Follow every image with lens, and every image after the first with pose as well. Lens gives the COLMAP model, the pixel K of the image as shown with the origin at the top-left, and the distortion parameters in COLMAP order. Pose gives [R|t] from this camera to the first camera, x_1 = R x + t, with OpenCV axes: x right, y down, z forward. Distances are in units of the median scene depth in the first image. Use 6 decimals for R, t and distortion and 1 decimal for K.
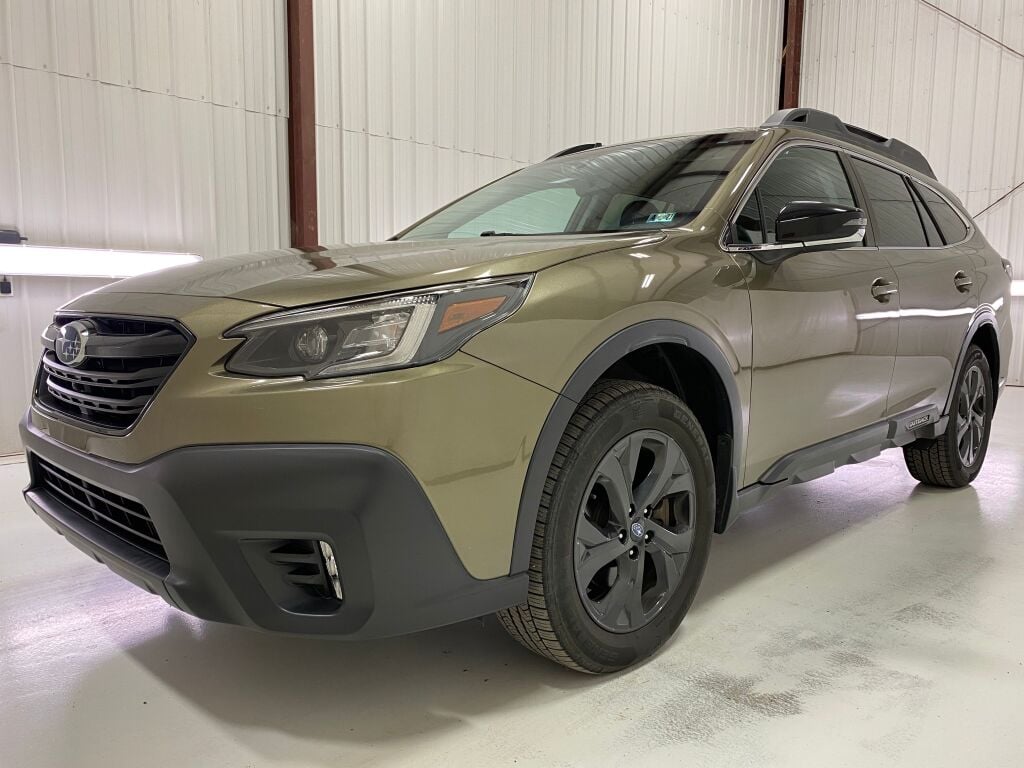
lens RADIAL K [[806.4, 0, 512.0], [0, 806.4, 384.0], [0, 0, 1]] dist [0.023800, -0.003097]
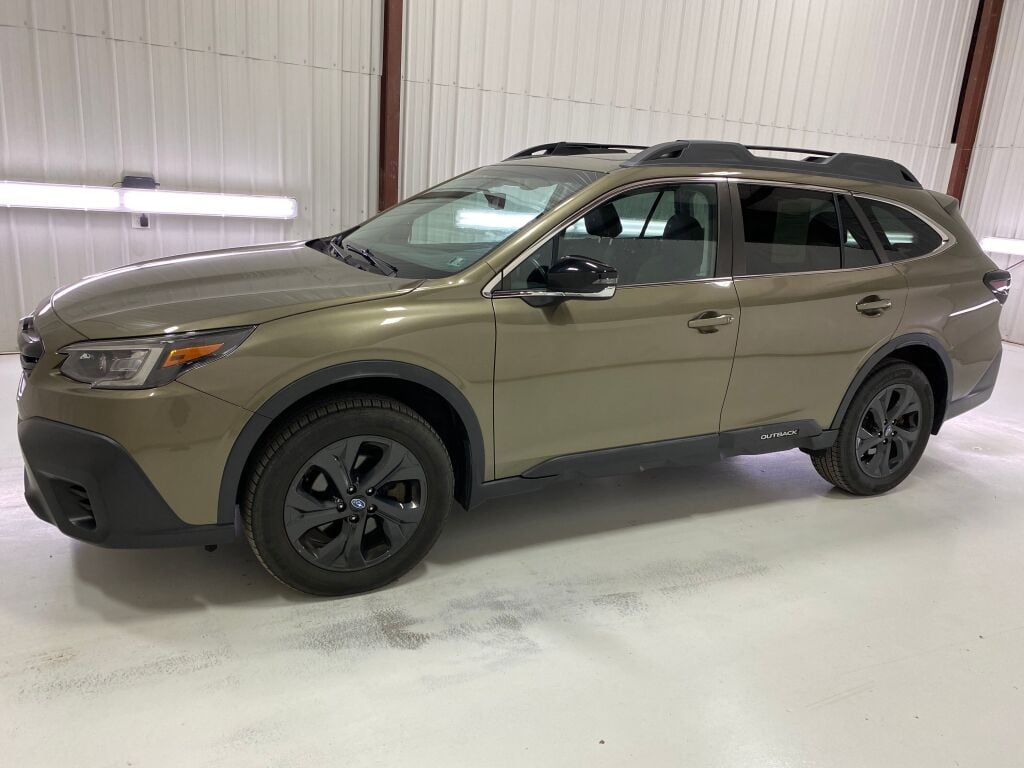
lens RADIAL K [[806.4, 0, 512.0], [0, 806.4, 384.0], [0, 0, 1]] dist [0.023800, -0.003097]
pose [[0.951122, 0.133713, -0.278368, 0.759470], [-0.093413, 0.983744, 0.153368, -0.258859], [0.294350, -0.119868, 0.948151, -0.220491]]
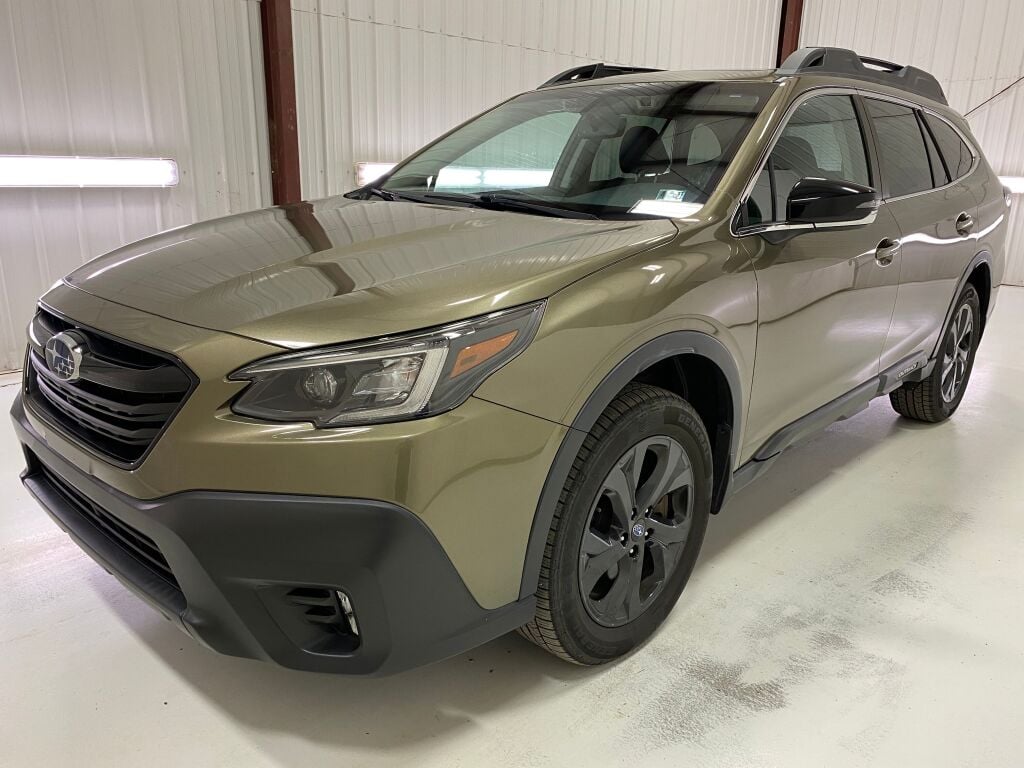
lens RADIAL K [[807.0, 0, 525.6], [0, 807.0, 384.7], [0, 0, 1]] dist [0.026699, -0.004291]
pose [[0.999174, 0.006255, 0.040143, -0.030460], [-0.013036, 0.985188, 0.170980, -0.174343], [-0.038479, -0.171363, 0.984456, 0.021579]]
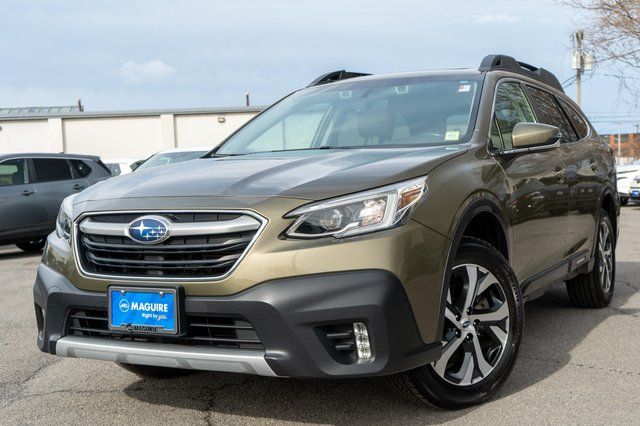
lens RADIAL K [[882.8, 0, 320.0], [0, 882.8, 213.0], [0, 0, 1]] dist [-0.128346, 0.007827]
pose [[0.964554, -0.049123, 0.259274, -0.609473], [0.067892, 0.995642, -0.063934, 0.046944], [-0.255003, 0.079270, 0.963685, -0.696678]]
